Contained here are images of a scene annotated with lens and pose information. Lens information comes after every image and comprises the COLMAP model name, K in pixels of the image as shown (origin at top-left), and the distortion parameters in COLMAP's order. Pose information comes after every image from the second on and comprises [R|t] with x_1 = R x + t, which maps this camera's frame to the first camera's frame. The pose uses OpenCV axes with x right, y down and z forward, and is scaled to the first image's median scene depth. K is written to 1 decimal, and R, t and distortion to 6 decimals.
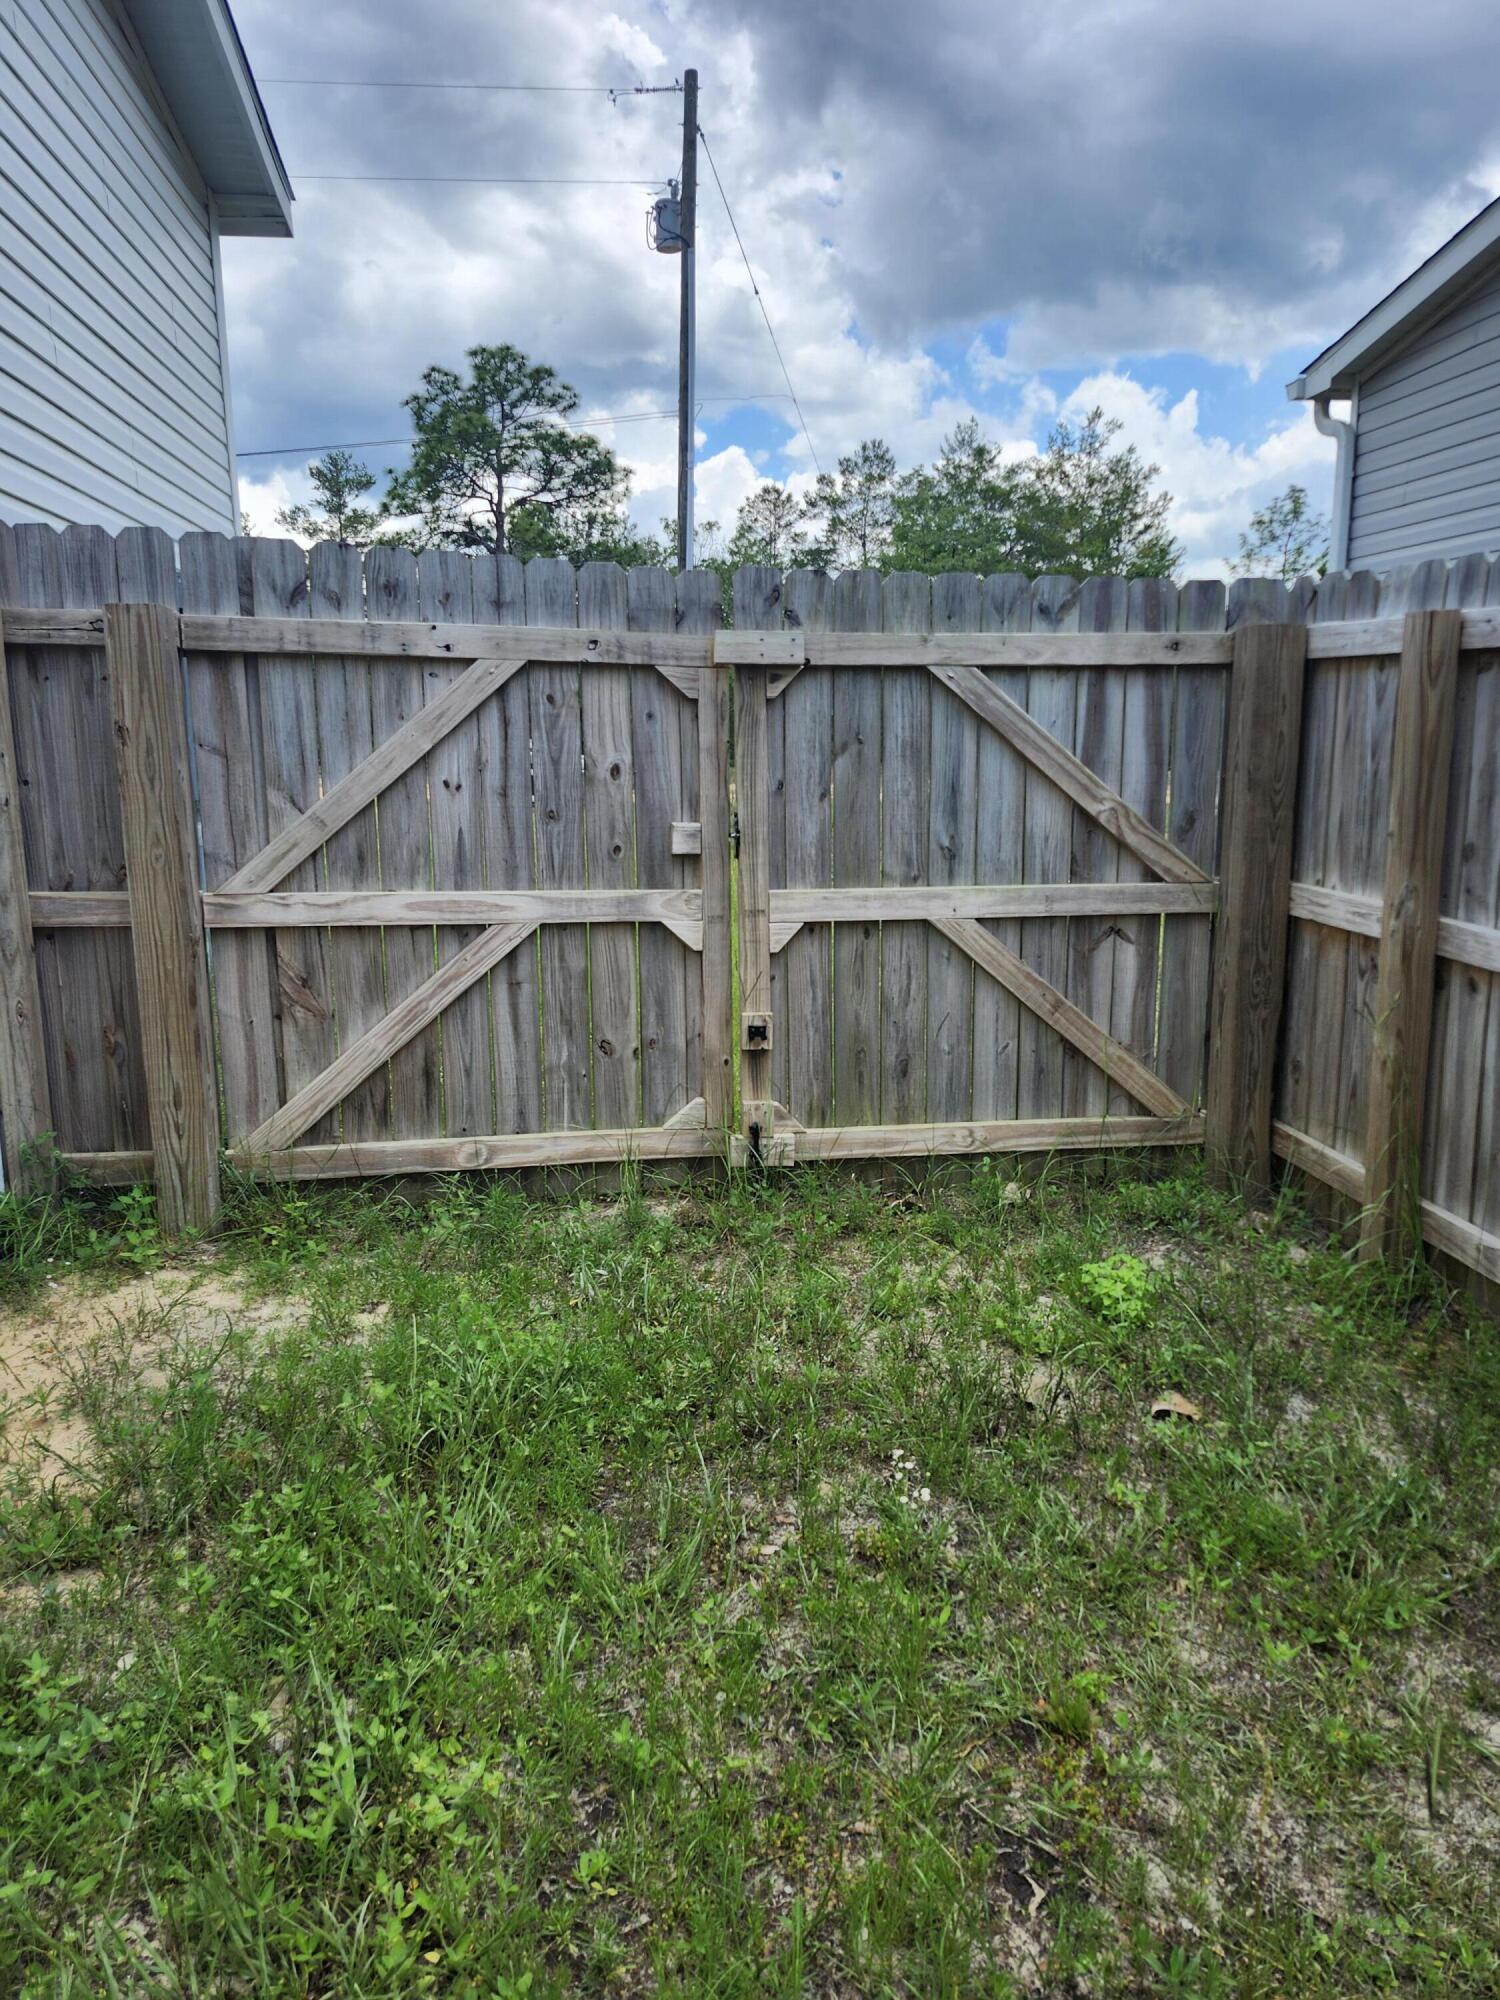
lens RADIAL K [[1410.6, 0, 745.6], [0, 1410.6, 988.7], [0, 0, 1]] dist [0.069356, -0.000777]
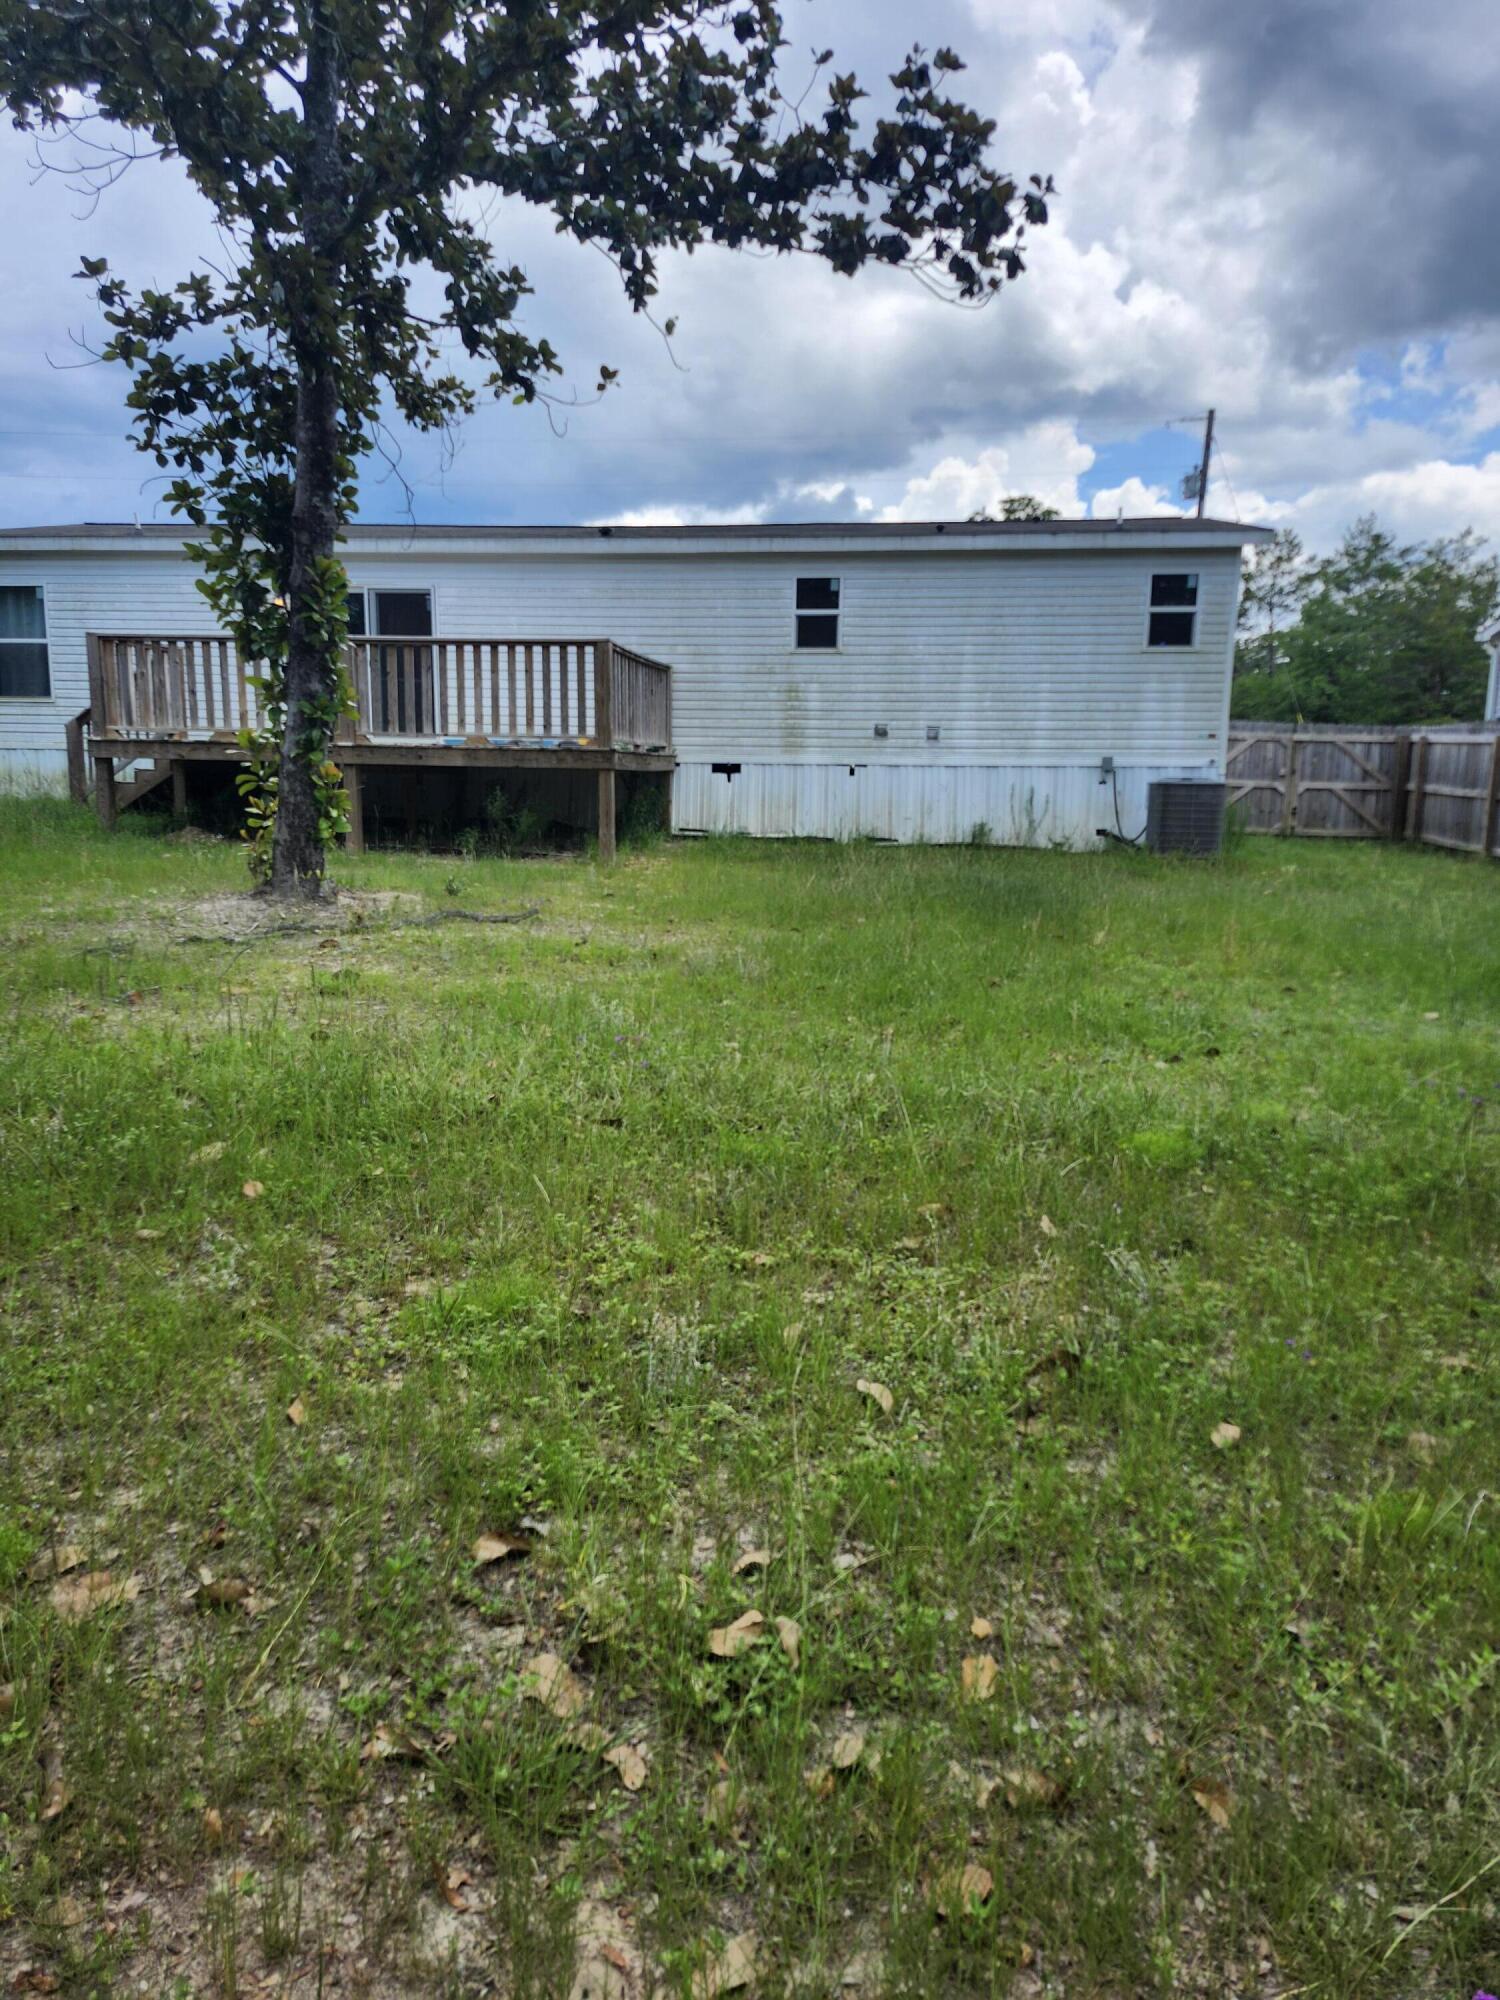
lens RADIAL K [[1410.6, 0, 745.6], [0, 1410.6, 988.7], [0, 0, 1]] dist [0.069356, -0.000777]
pose [[0.969844, 0.060420, -0.236120, -0.136040], [-0.064838, 0.997835, -0.010986, 0.178324], [0.234945, 0.025964, 0.971662, -0.927259]]
